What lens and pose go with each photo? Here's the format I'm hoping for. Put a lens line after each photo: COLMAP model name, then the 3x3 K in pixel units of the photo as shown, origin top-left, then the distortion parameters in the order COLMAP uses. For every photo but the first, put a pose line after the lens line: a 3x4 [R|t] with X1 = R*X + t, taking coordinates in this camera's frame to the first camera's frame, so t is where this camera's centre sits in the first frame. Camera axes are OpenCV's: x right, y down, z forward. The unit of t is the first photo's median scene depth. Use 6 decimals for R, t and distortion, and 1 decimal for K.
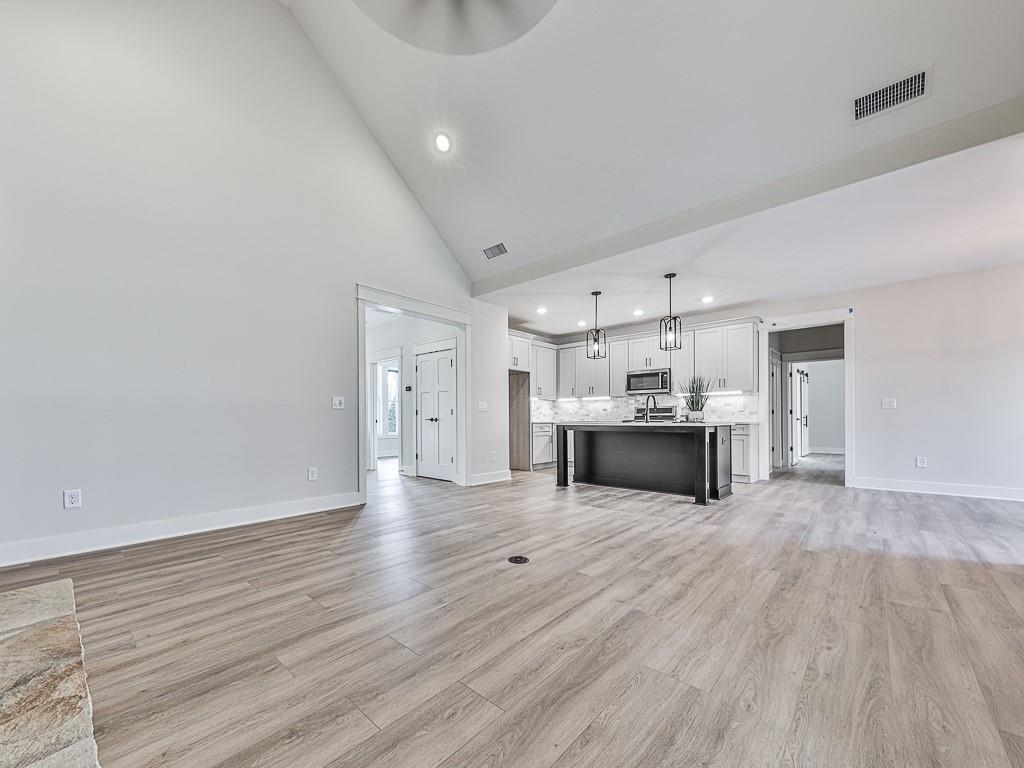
lens RADIAL K [[410.4, 0, 499.3], [0, 410.4, 419.3], [0, 0, 1]] dist [0.015174, -0.000367]
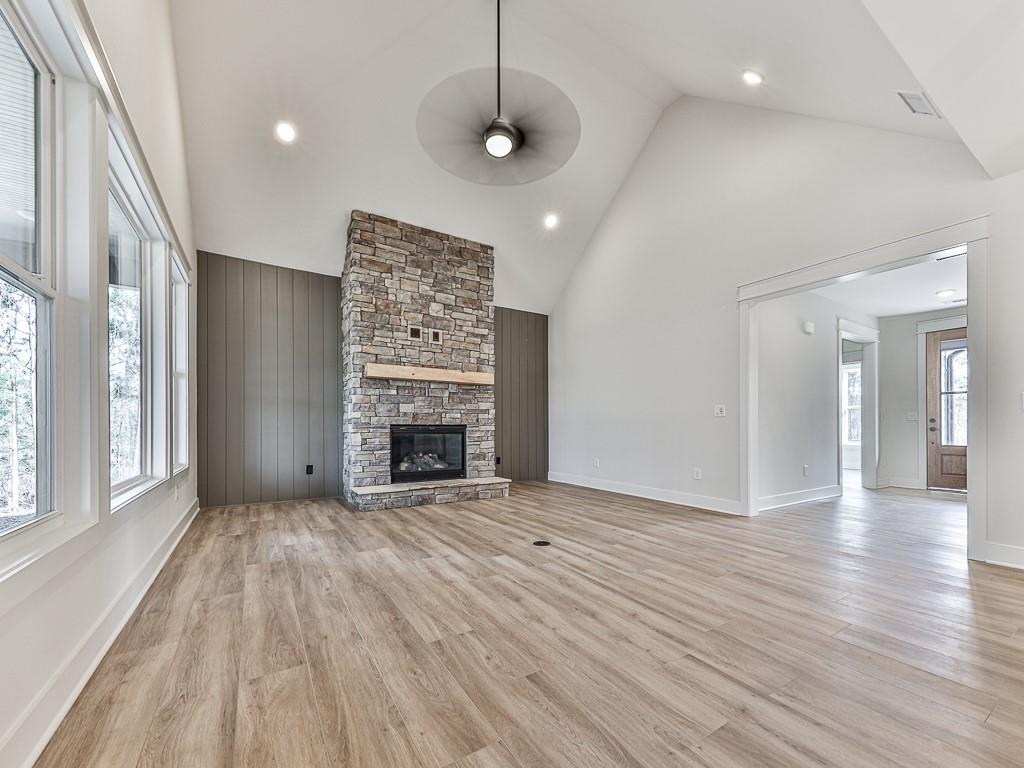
lens RADIAL K [[410.4, 0, 499.3], [0, 410.4, 419.3], [0, 0, 1]] dist [0.015174, -0.000367]
pose [[-0.294895, -0.015173, -0.955409, 0.579215], [-0.004157, 0.999885, -0.014596, -0.000647], [0.955521, -0.000332, -0.294924, 0.580937]]
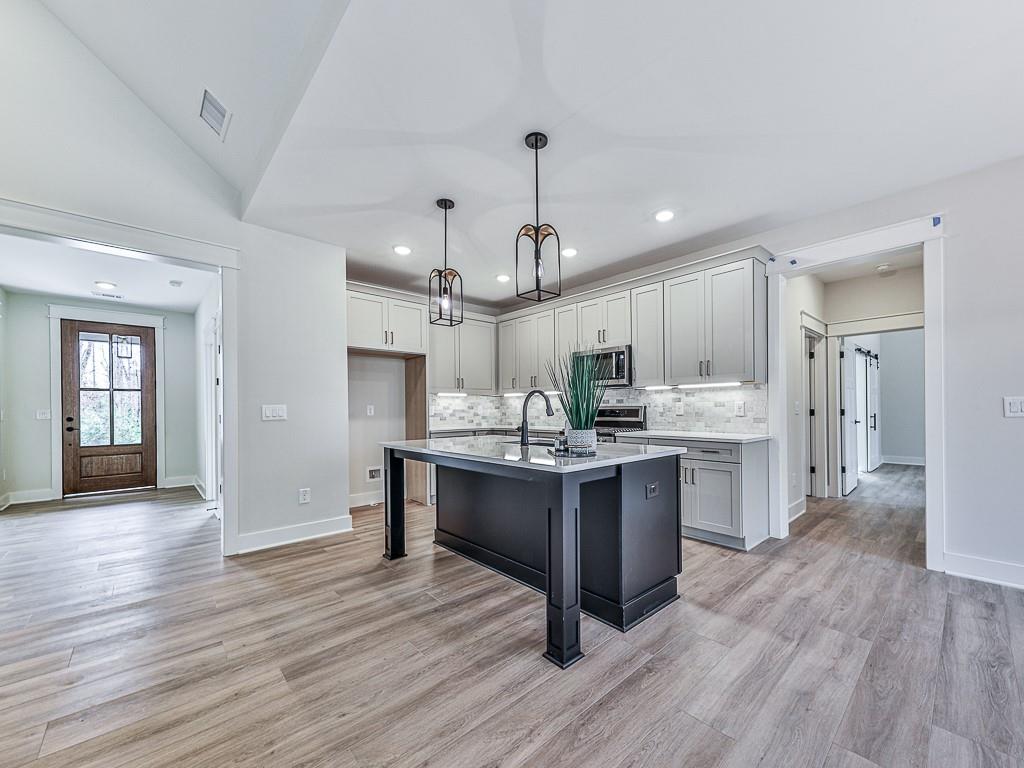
lens RADIAL K [[406.0, 0, 553.5], [0, 406.0, 407.4], [0, 0, 1]] dist [0.010611, -0.000286]
pose [[0.998387, -0.005067, -0.056546, 0.394803], [0.004940, 0.999985, -0.002371, -0.035705], [0.056557, 0.002088, 0.998397, 0.457624]]
